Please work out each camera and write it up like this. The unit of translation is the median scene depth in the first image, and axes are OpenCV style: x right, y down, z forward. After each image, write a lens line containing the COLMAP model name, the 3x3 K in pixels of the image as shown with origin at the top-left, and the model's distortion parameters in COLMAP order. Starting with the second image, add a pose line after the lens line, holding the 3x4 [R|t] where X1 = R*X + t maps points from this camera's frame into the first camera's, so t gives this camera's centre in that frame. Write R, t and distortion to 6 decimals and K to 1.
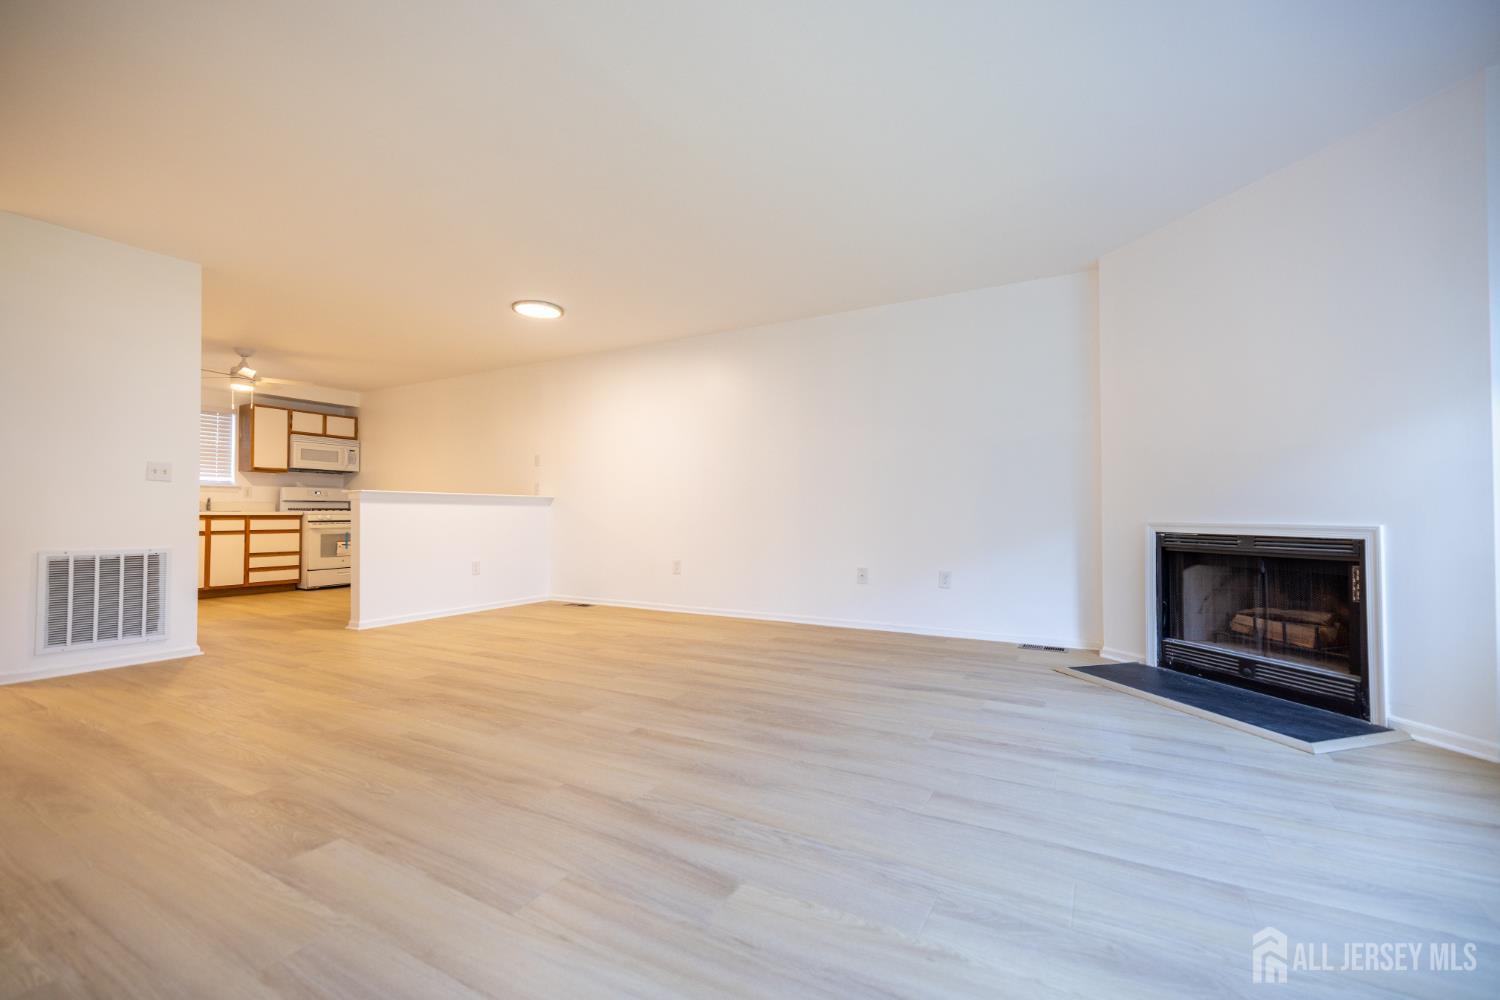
lens RADIAL K [[636.0, 0, 753.1], [0, 636.0, 499.9], [0, 0, 1]] dist [0.000600, 0.000020]
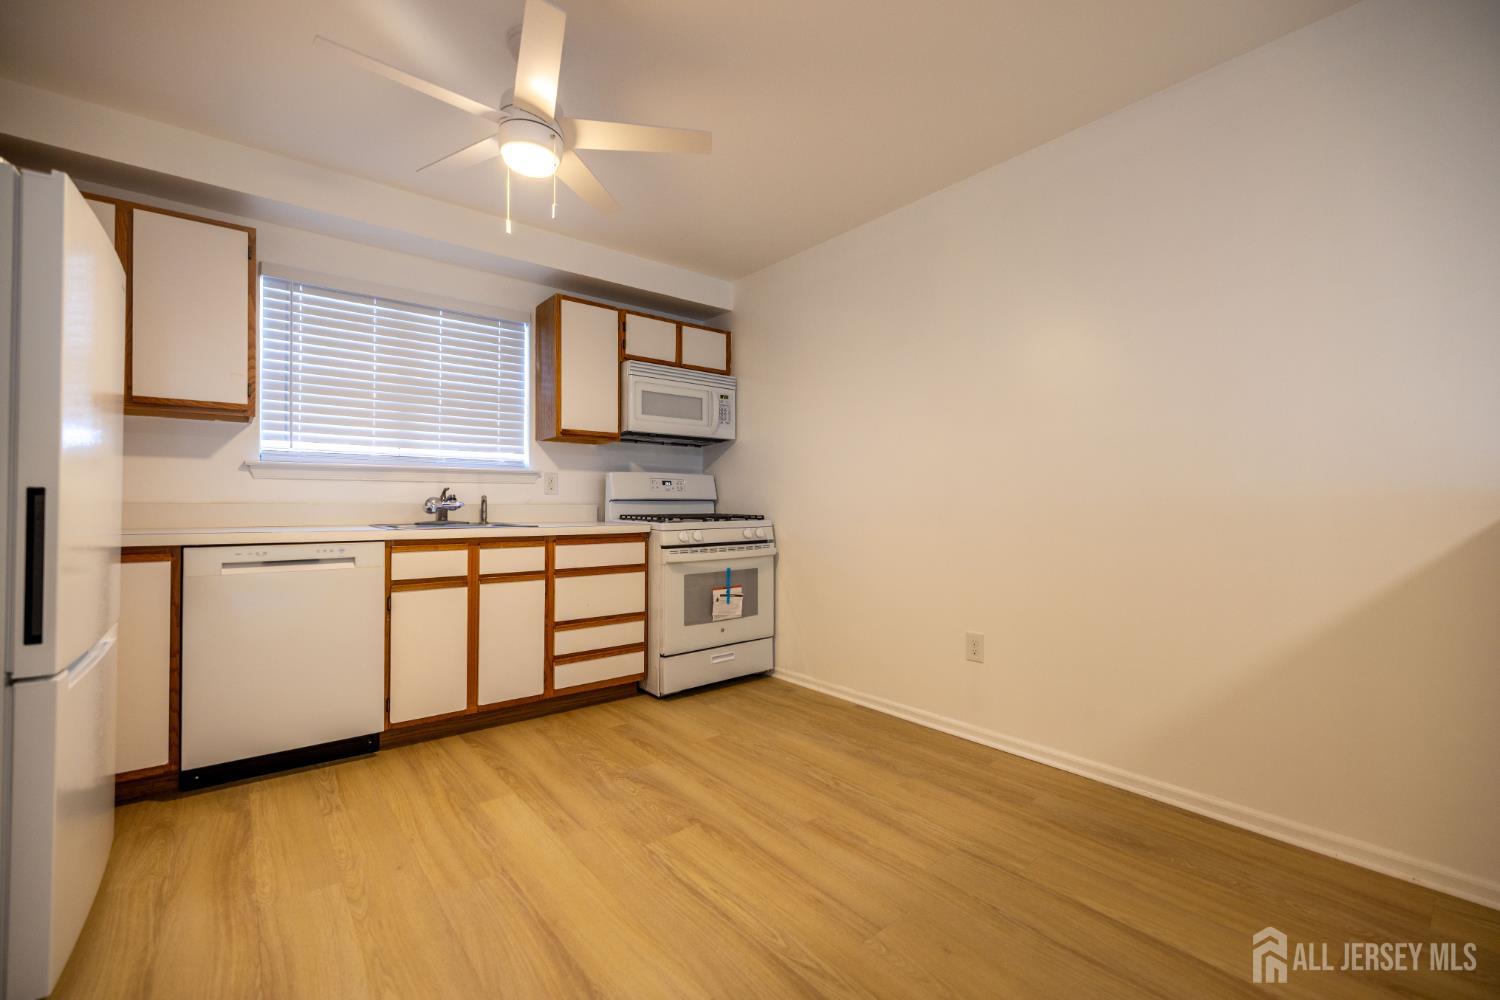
lens RADIAL K [[636.0, 0, 753.1], [0, 636.0, 499.9], [0, 0, 1]] dist [0.000600, 0.000020]
pose [[0.931577, 0.000375, -0.363545, -0.718595], [0.005942, 0.999850, 0.016258, -0.009454], [0.363497, -0.017306, 0.931435, 0.915031]]
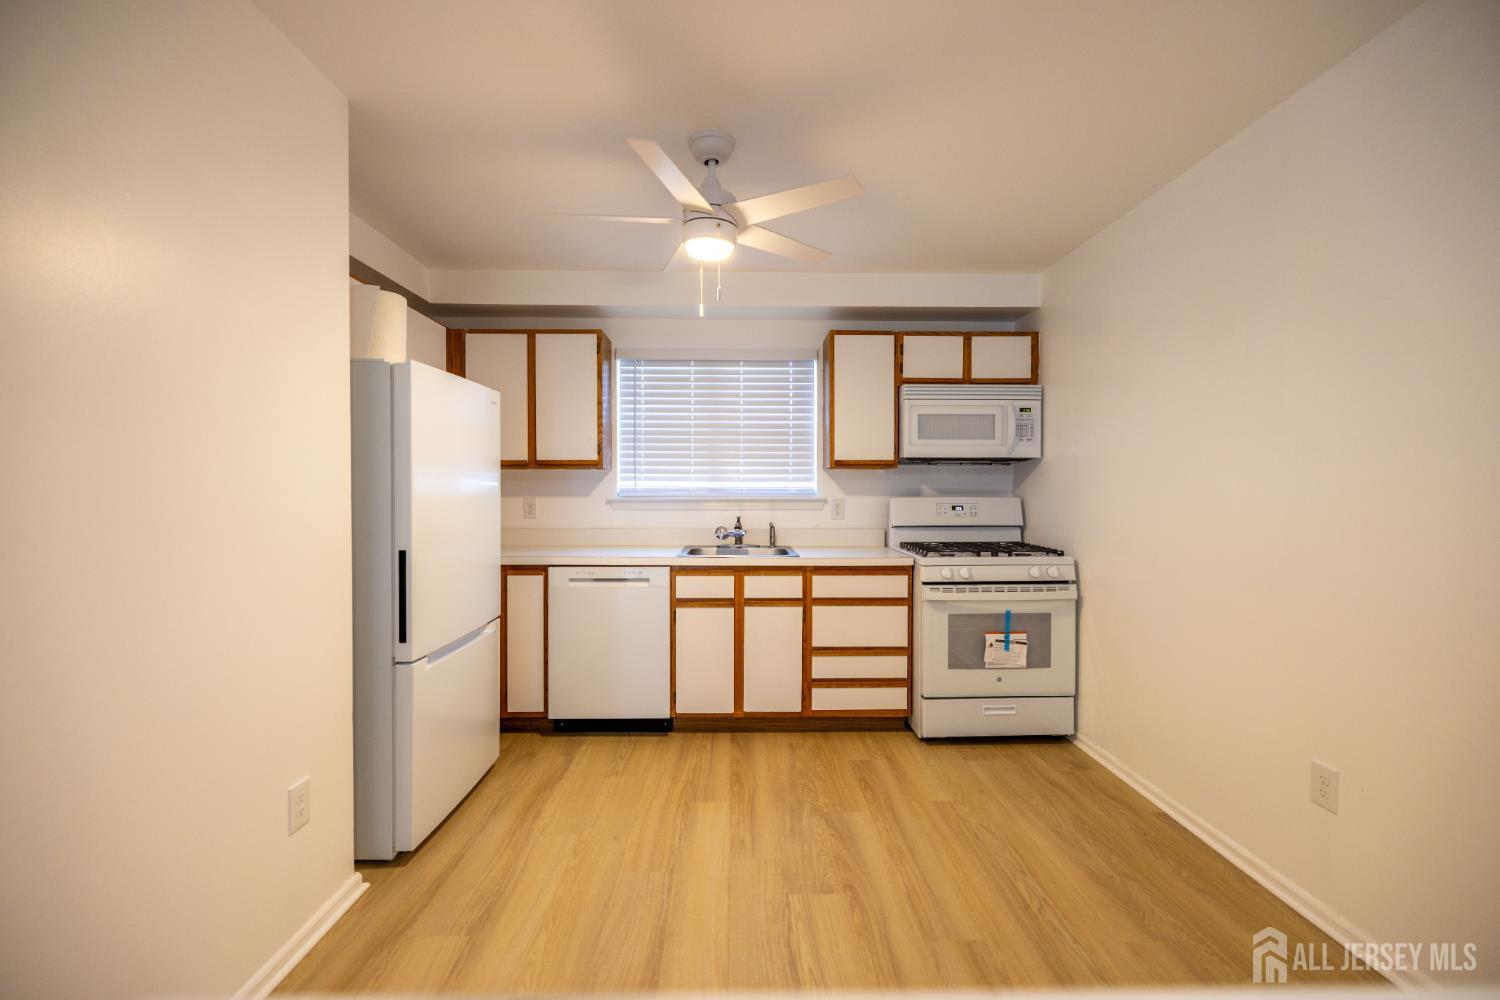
lens RADIAL K [[638.1, 0, 746.6], [0, 638.1, 500.4], [0, 0, 1]] dist [0.000310, -0.001353]
pose [[0.503912, 0.016998, -0.863587, -0.588533], [0.018183, 0.999376, 0.030280, -0.054974], [0.863563, -0.030961, 0.503289, 1.034024]]
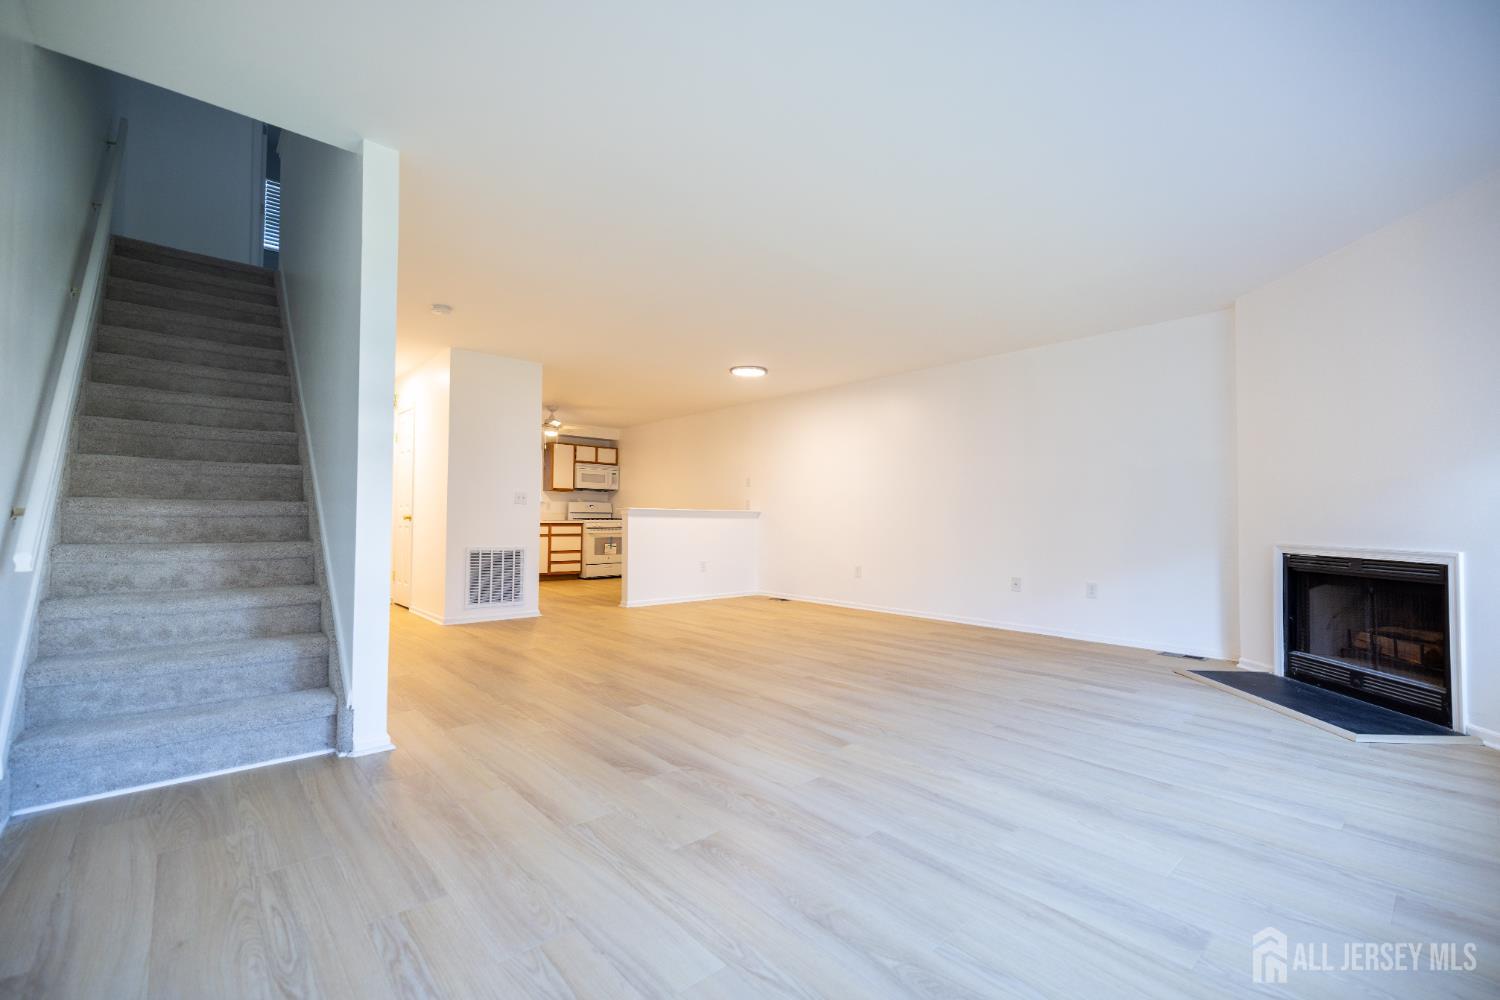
lens RADIAL K [[638.1, 0, 746.6], [0, 638.1, 500.4], [0, 0, 1]] dist [0.000310, -0.001353]
pose [[0.945189, -0.000346, -0.326525, 0.087956], [-0.002692, 0.999957, -0.008852, -0.020201], [0.326514, 0.009246, 0.945147, -0.243889]]
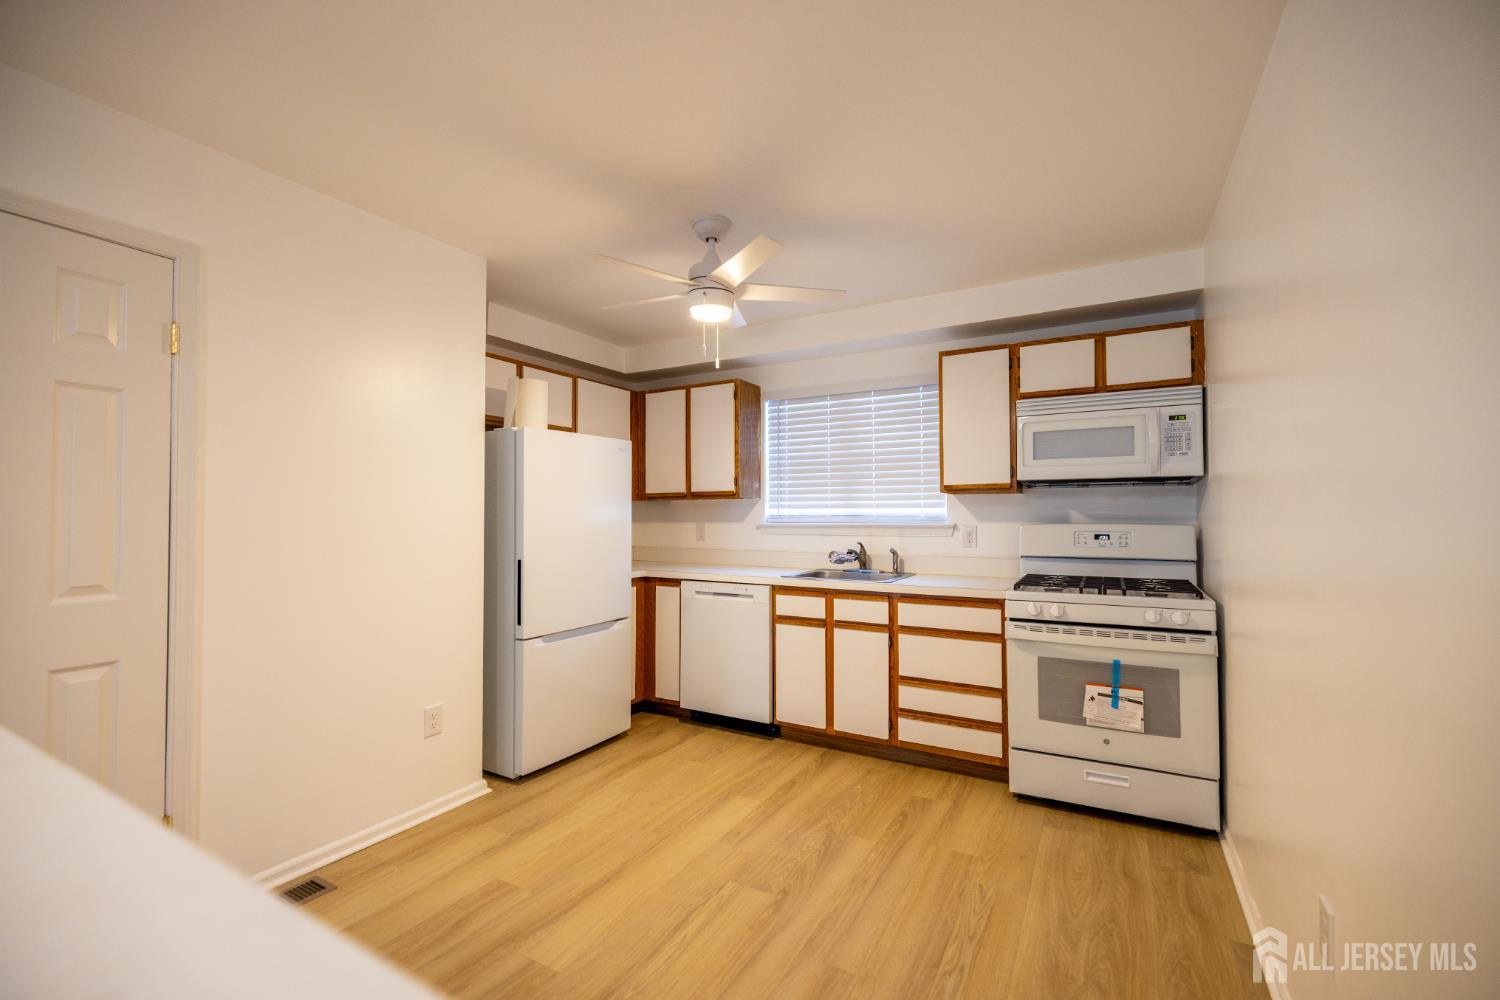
lens RADIAL K [[636.0, 0, 748.4], [0, 636.0, 504.1], [0, 0, 1]] dist [-0.001026, -0.000486]
pose [[-0.015045, -0.016145, -0.999756, -0.466068], [0.025021, 0.999550, -0.016519, -0.050214], [0.999574, -0.025263, -0.014635, 1.282842]]
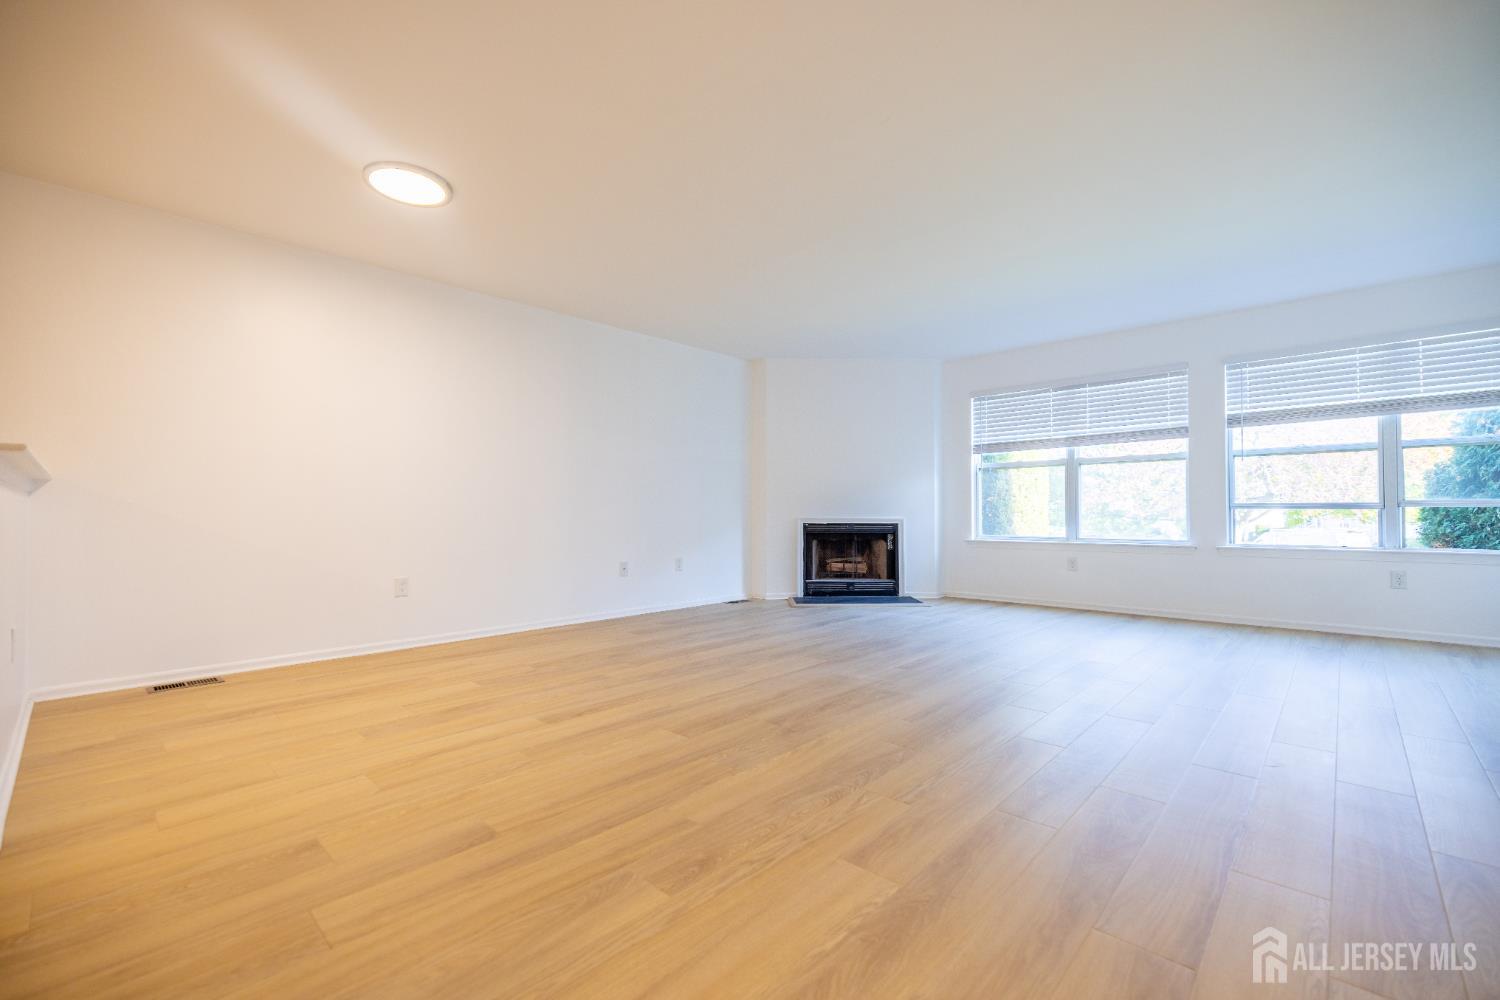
lens RADIAL K [[638.1, 0, 746.6], [0, 638.1, 500.4], [0, 0, 1]] dist [0.000310, -0.001353]
pose [[0.236053, 0.018171, 0.971570, -0.863498], [-0.021744, 0.999674, -0.013414, 0.009425], [-0.971497, -0.017960, 0.236371, 0.528121]]
